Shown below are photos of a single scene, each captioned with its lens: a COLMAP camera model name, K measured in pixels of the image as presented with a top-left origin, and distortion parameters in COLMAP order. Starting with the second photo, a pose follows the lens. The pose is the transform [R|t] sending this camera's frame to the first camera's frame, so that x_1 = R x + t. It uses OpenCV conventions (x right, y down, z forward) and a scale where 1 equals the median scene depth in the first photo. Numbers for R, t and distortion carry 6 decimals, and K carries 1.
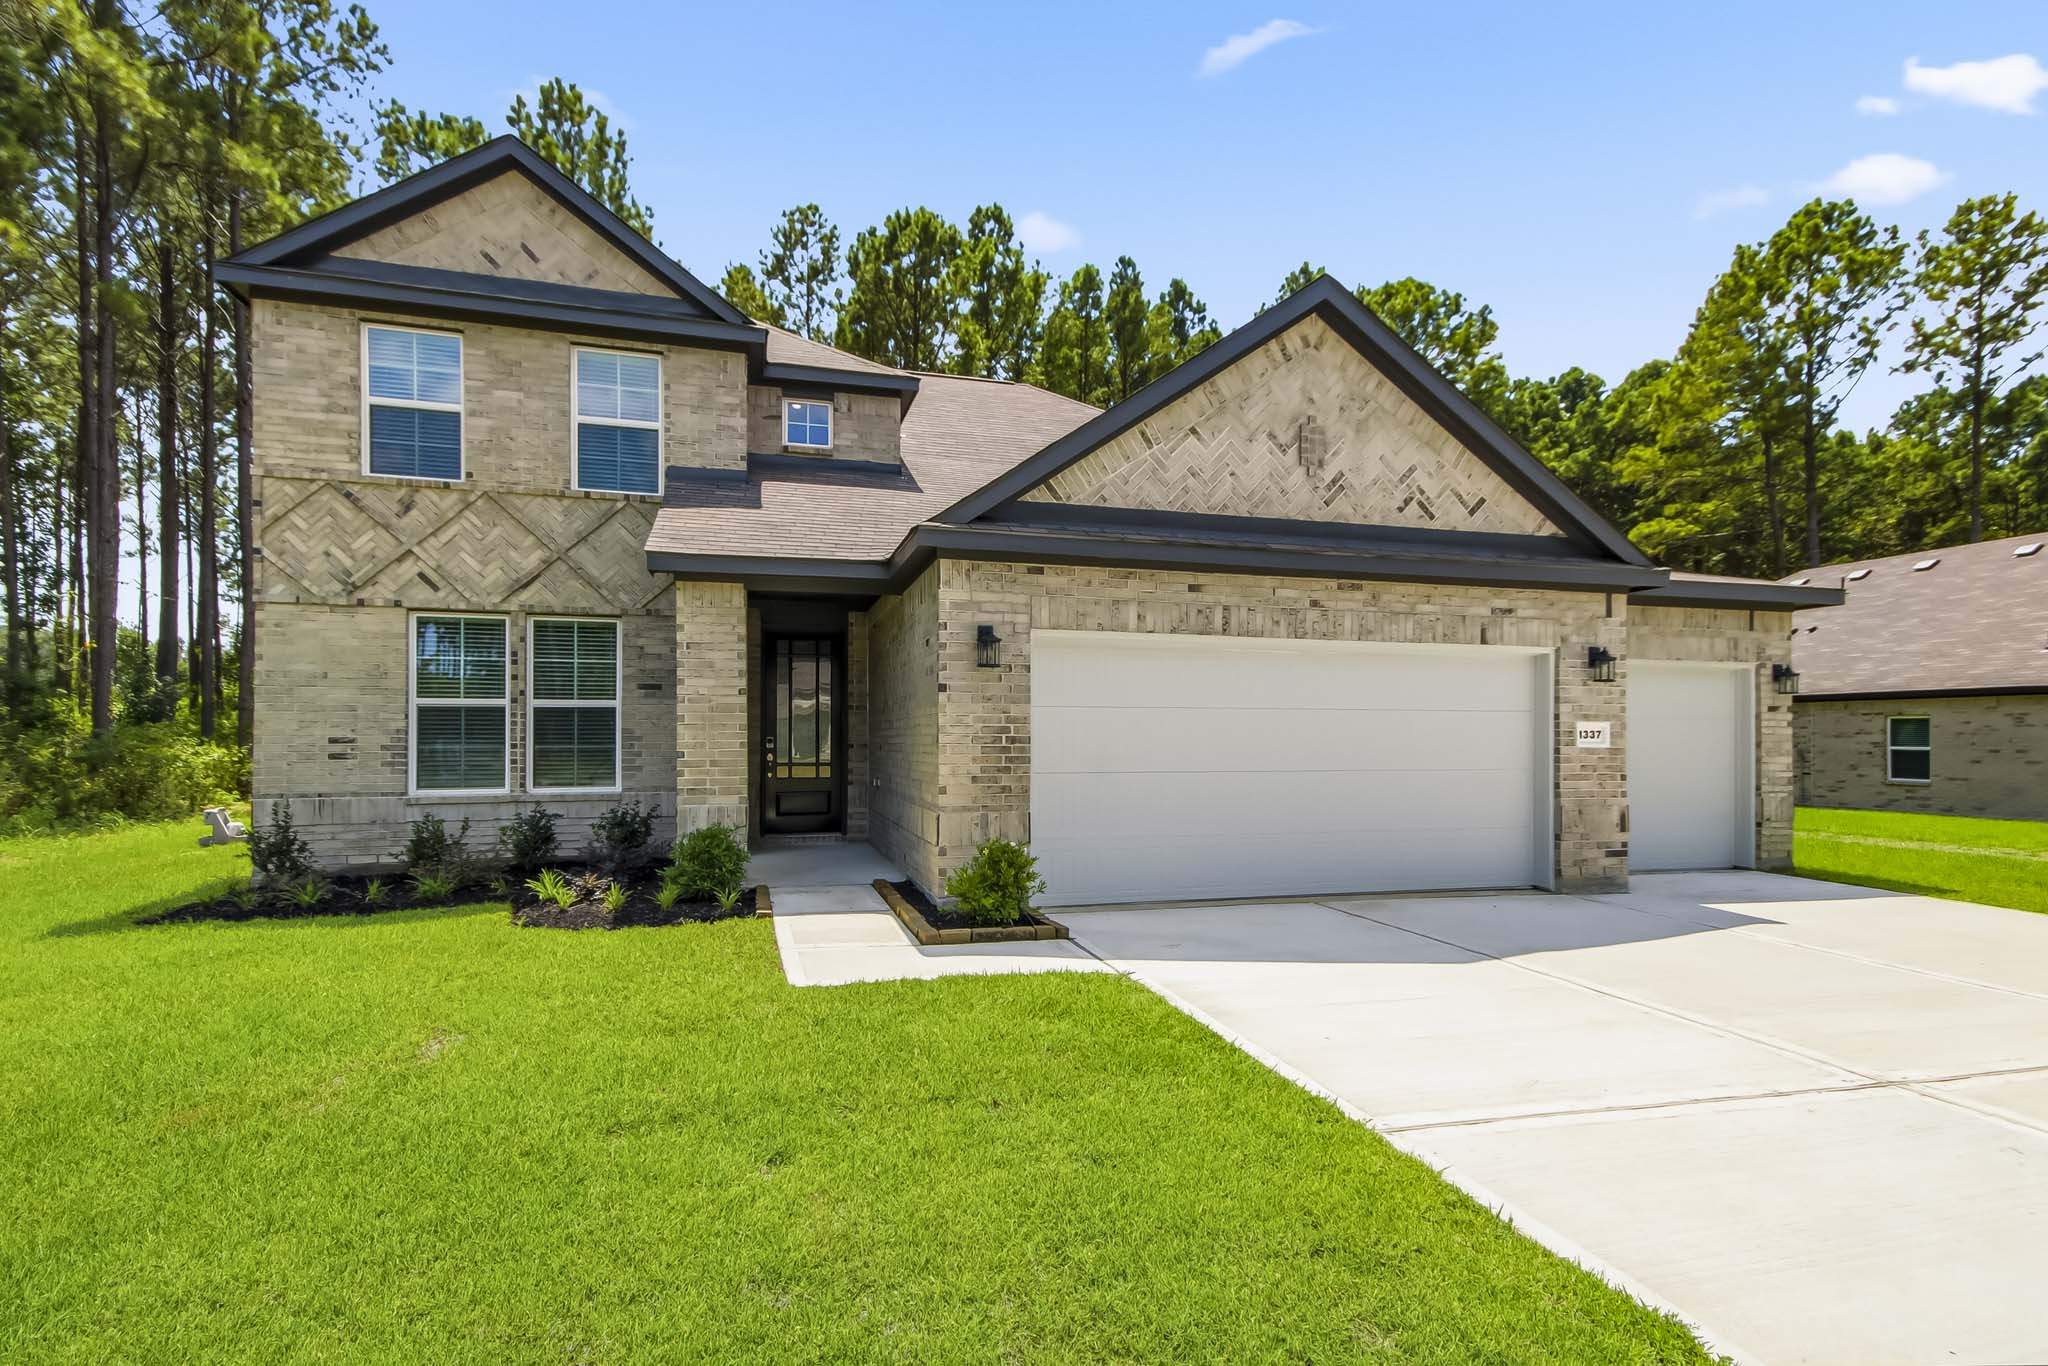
lens RADIAL K [[841.4, 0, 902.1], [0, 841.4, 705.4], [0, 0, 1]] dist [0.049504, -0.018935]
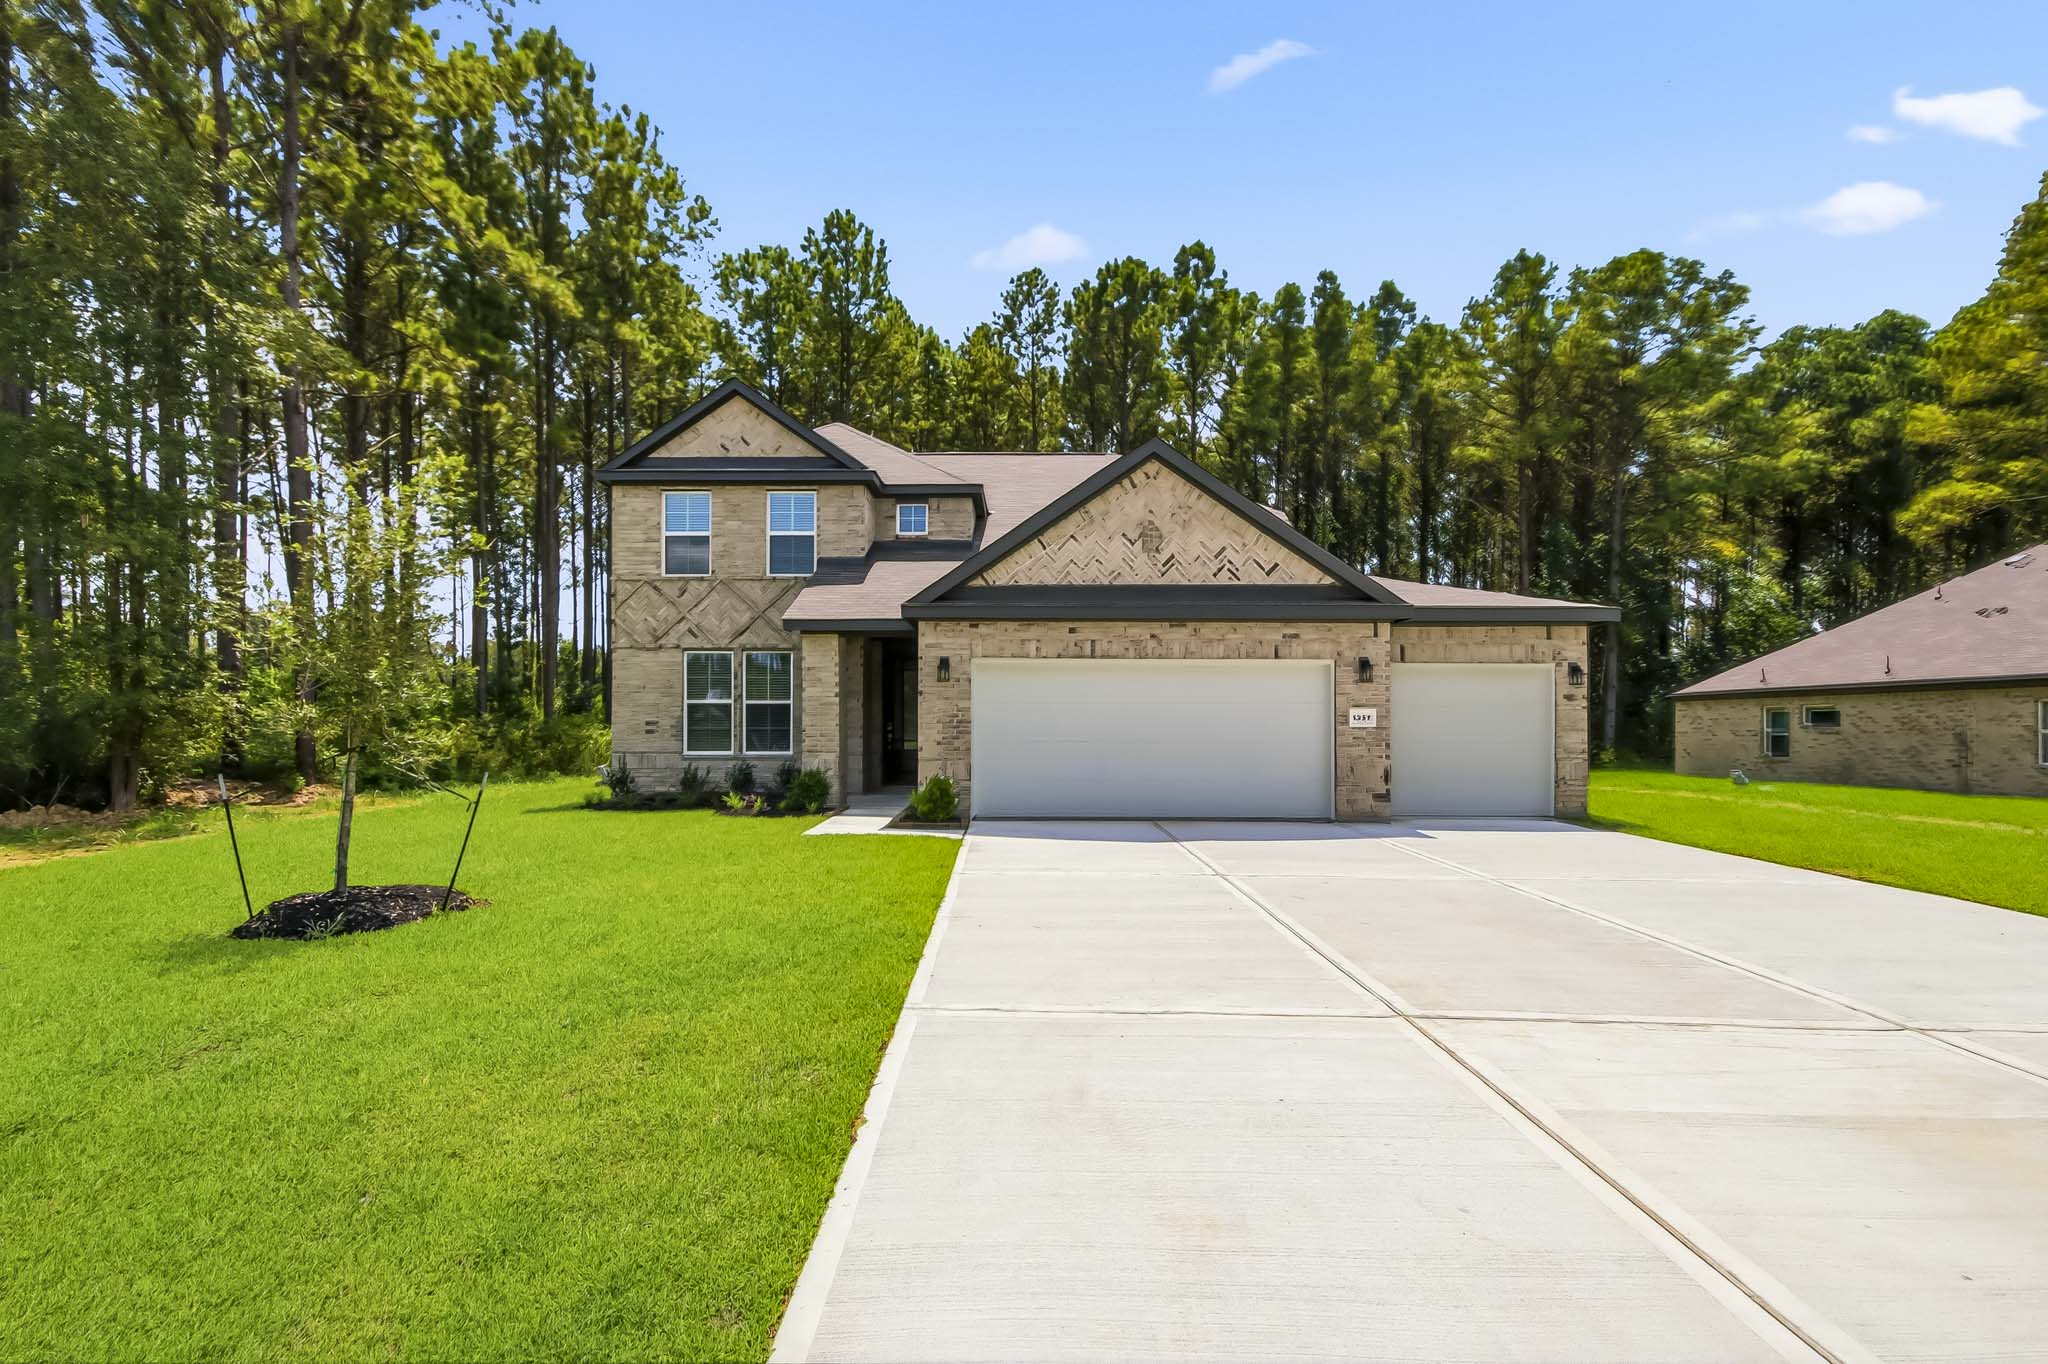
lens RADIAL K [[933.7, 0, 1011.3], [0, 933.7, 677.9], [0, 0, 1]] dist [0.020699, -0.000301]
pose [[0.957739, -0.015158, -0.287238, 0.599216], [0.011064, 0.999813, -0.015871, -0.013345], [0.287425, 0.012022, 0.957728, -0.632505]]
